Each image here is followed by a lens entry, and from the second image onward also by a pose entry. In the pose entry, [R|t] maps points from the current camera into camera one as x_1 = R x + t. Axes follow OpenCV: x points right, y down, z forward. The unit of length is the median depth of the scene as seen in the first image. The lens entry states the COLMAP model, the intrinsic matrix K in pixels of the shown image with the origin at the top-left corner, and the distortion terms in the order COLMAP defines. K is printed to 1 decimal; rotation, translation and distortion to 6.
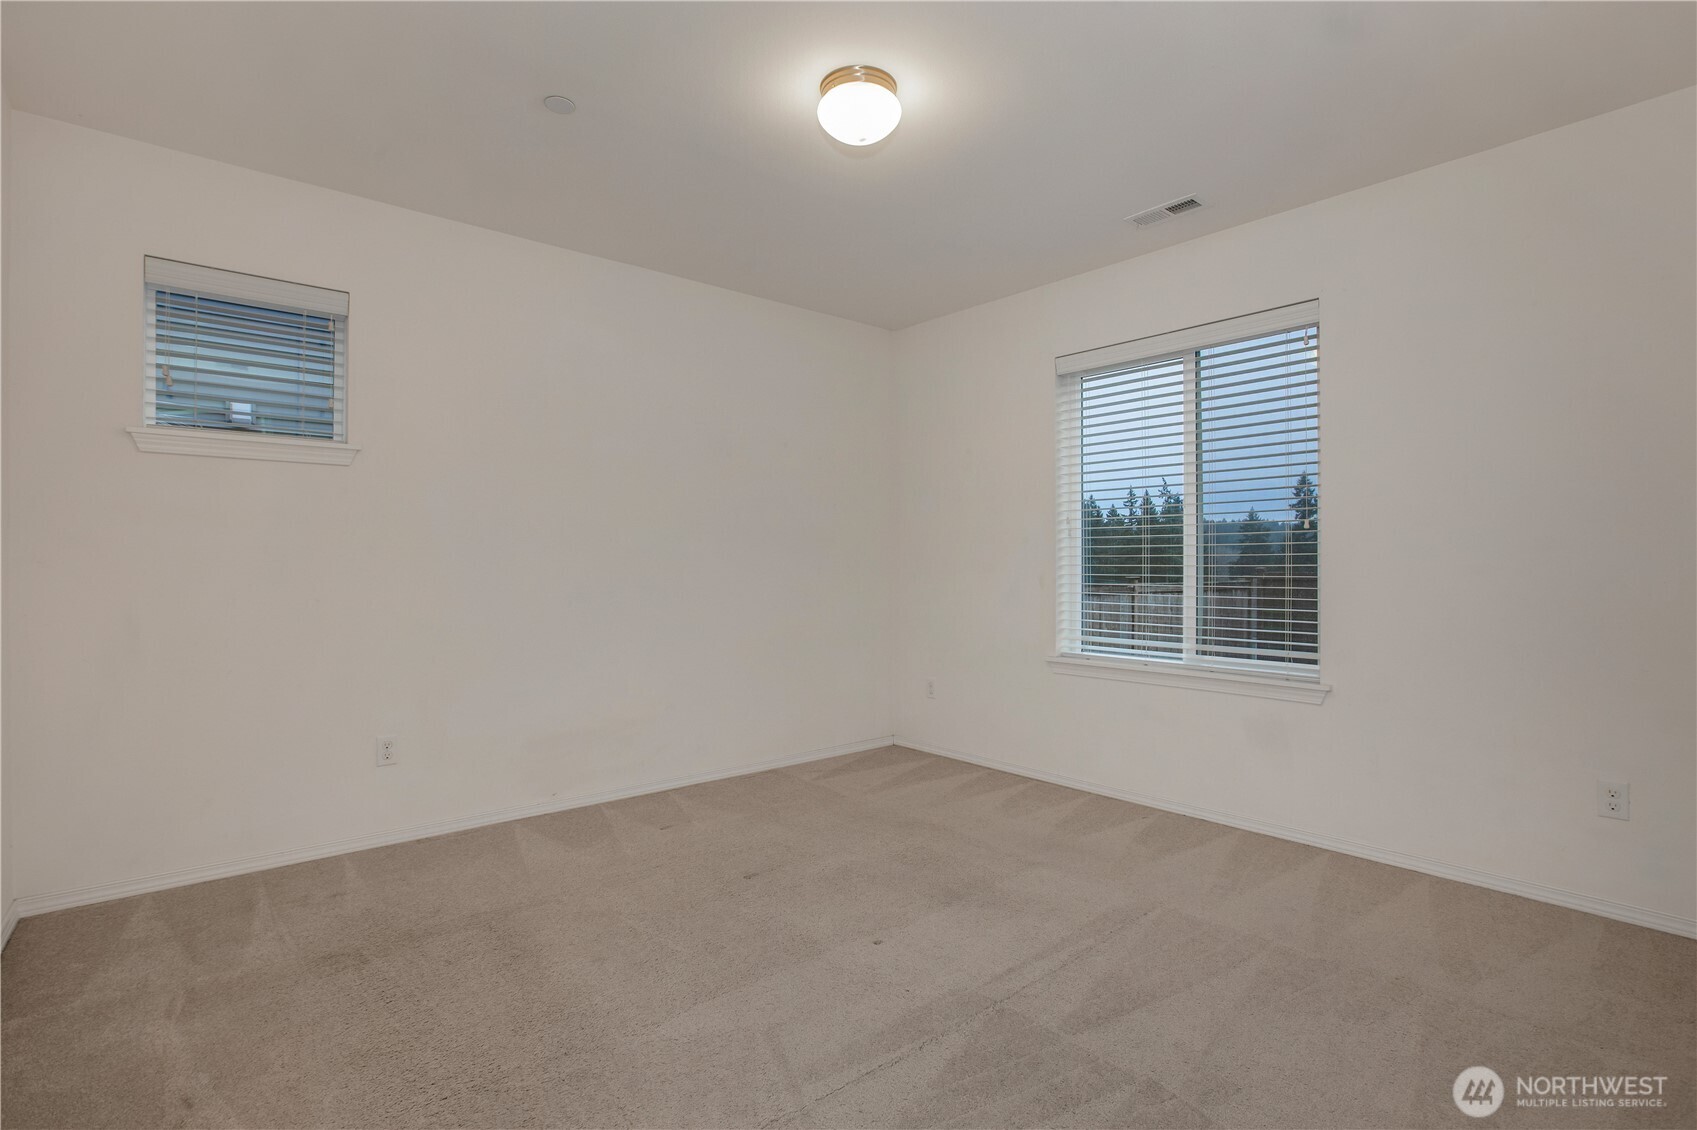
lens RADIAL K [[801.1, 0, 857.7], [0, 801.1, 558.8], [0, 0, 1]] dist [-0.045502, 0.000736]
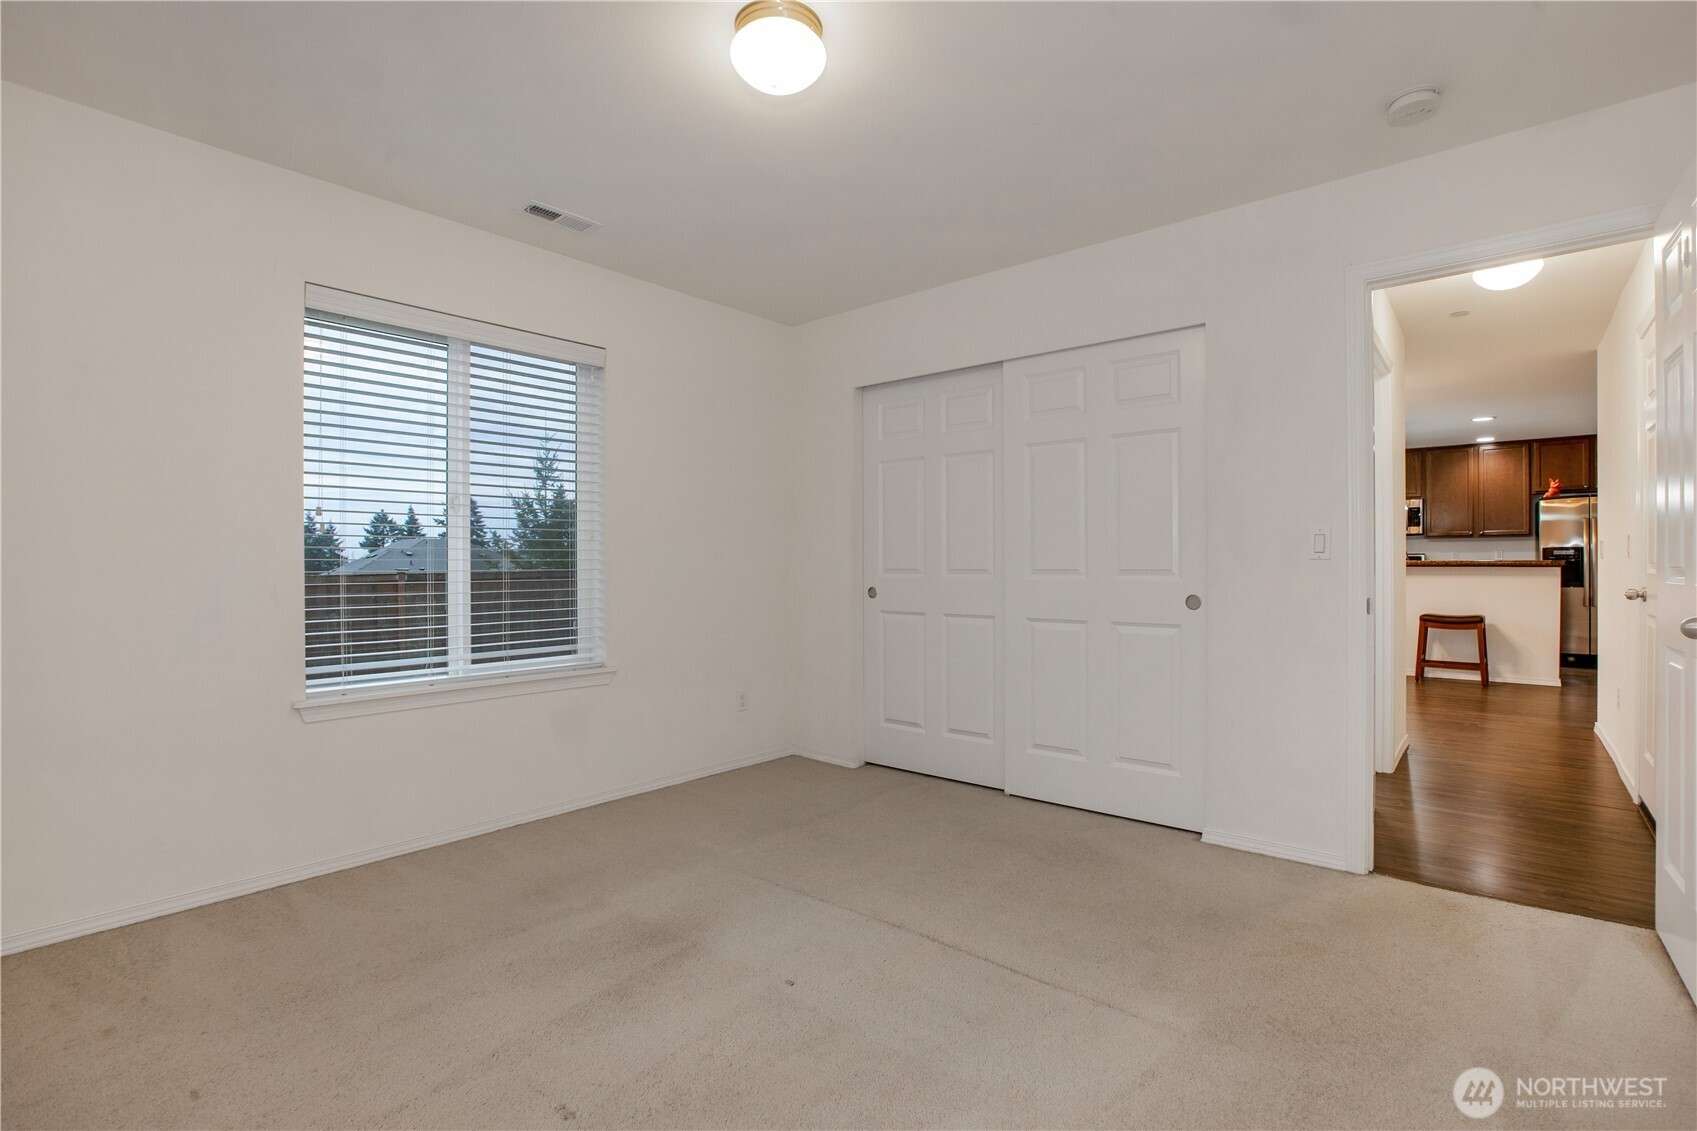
lens RADIAL K [[827.3, 0, 839.1], [0, 827.3, 566.7], [0, 0, 1]] dist [-0.017765, 0.000287]
pose [[-0.171895, -0.001294, 0.985114, -0.637383], [-0.000631, 0.999999, 0.001203, 0.002009], [-0.985115, -0.000415, -0.171896, 0.753173]]
